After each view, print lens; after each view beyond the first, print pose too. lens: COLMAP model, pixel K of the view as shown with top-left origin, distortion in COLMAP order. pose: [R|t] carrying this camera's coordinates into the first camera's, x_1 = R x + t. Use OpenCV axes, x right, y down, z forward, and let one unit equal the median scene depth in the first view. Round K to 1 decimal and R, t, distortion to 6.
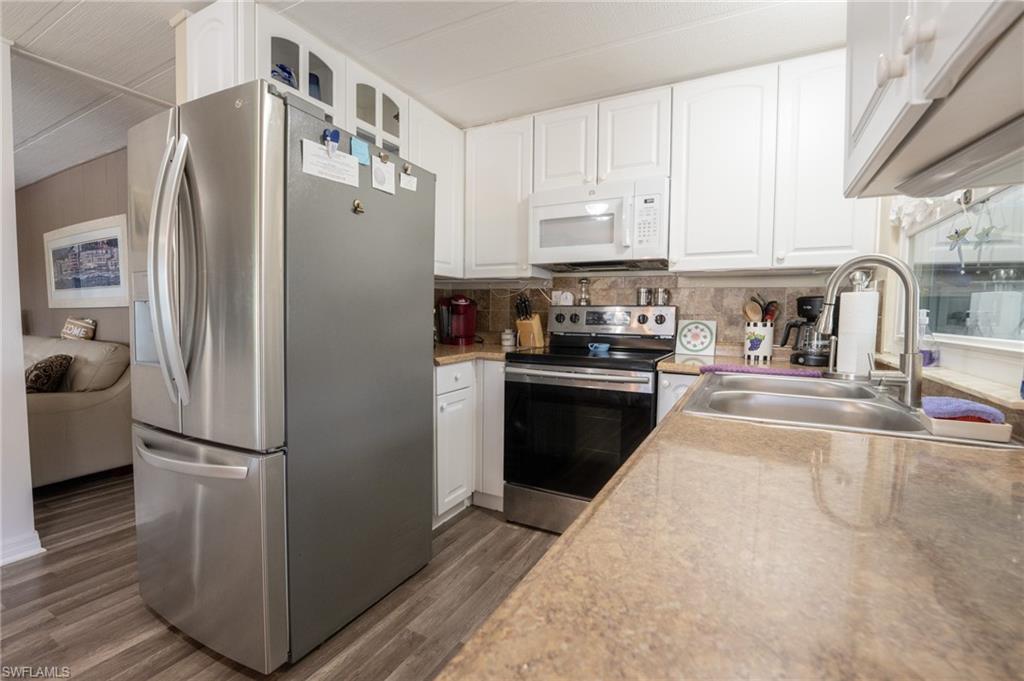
lens RADIAL K [[439.7, 0, 515.6], [0, 439.7, 341.8], [0, 0, 1]] dist [-0.029794, -0.000482]
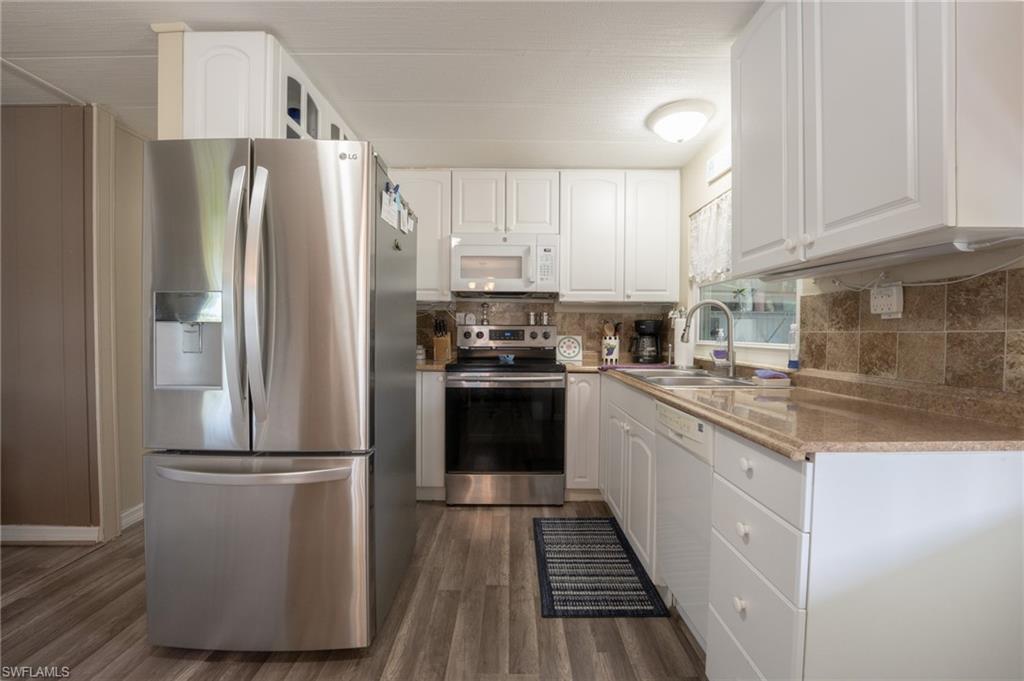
lens RADIAL K [[439.7, 0, 484.8], [0, 439.7, 341.3], [0, 0, 1]] dist [-0.029794, -0.000482]
pose [[0.886261, -0.015184, 0.462938, -0.487765], [0.032935, 0.998999, -0.030284, 0.002396], [-0.462015, 0.042086, 0.885873, -0.122542]]
